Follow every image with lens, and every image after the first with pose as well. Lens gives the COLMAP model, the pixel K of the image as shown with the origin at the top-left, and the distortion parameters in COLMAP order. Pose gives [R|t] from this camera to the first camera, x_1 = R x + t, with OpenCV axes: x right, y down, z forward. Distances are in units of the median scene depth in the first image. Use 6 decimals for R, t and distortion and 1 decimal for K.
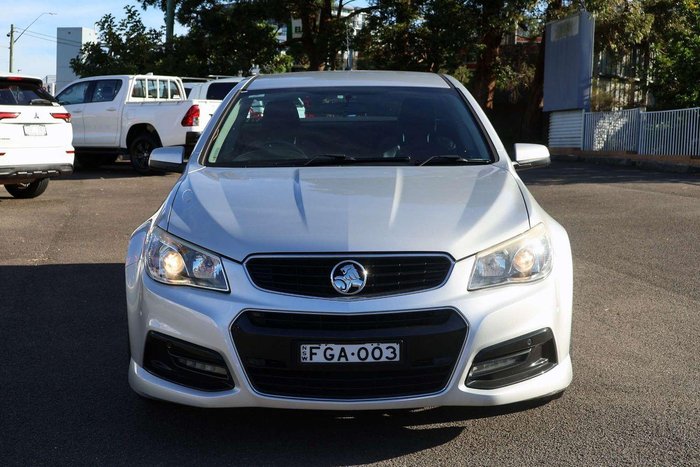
lens RADIAL K [[1047.3, 0, 350.0], [0, 1047.3, 233.5], [0, 0, 1]] dist [-0.007778, 0.006975]
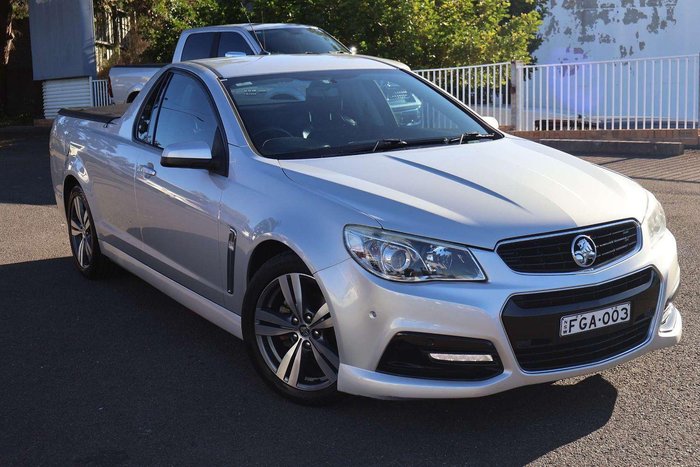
lens RADIAL K [[939.9, 0, 348.9], [0, 939.9, 233.4], [0, 0, 1]] dist [0.010884, -0.038459]
pose [[0.851537, -0.115731, 0.511362, -0.698284], [0.093131, 0.993211, 0.069698, -0.065808], [-0.515957, -0.011726, 0.856534, 0.293288]]
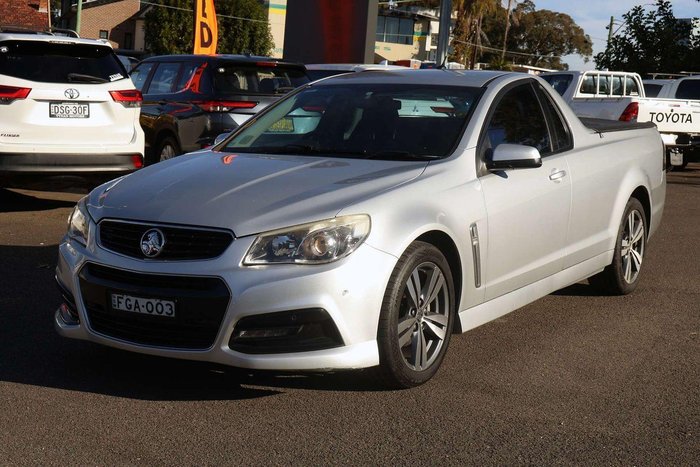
lens RADIAL K [[1100.2, 0, 350.0], [0, 1100.2, 233.5], [0, 0, 1]] dist [-0.004532, -0.039898]
pose [[0.864521, 0.085310, -0.495304, 0.807766], [-0.086293, 0.996050, 0.020939, -0.013979], [0.495134, 0.024639, 0.868467, 0.025091]]
